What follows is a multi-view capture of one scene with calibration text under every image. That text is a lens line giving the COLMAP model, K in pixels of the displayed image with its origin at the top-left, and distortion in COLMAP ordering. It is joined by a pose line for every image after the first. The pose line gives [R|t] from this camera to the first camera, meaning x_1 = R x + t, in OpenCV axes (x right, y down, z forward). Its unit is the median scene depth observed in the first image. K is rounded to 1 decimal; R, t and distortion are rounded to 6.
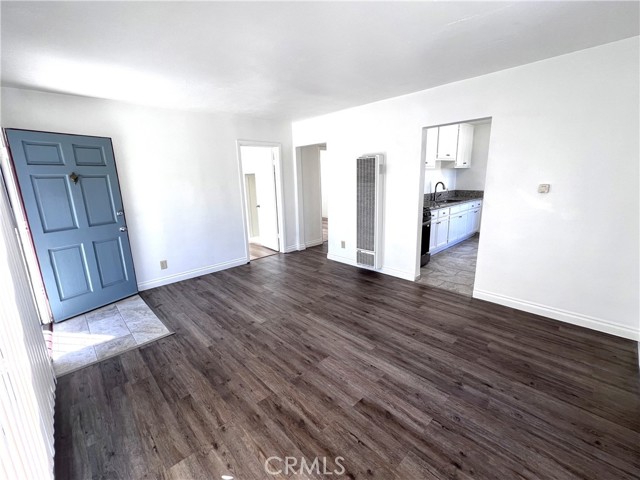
lens RADIAL K [[280.0, 0, 320.7], [0, 280.0, 238.2], [0, 0, 1]] dist [-0.001649, -0.000060]
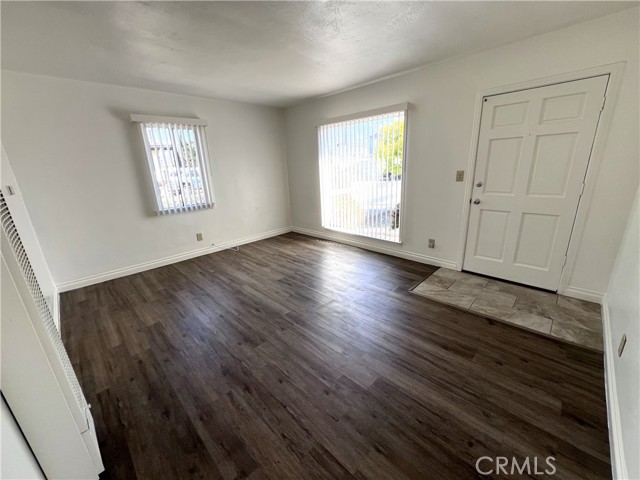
lens RADIAL K [[257.1, 0, 319.9], [0, 257.1, 240.6], [0, 0, 1]] dist [-0.000553, 0.000036]
pose [[-0.997123, 0.075771, -0.002316, -0.201700], [0.064722, 0.866824, 0.494395, -0.403668], [0.039468, 0.492823, -0.869234, 1.954093]]
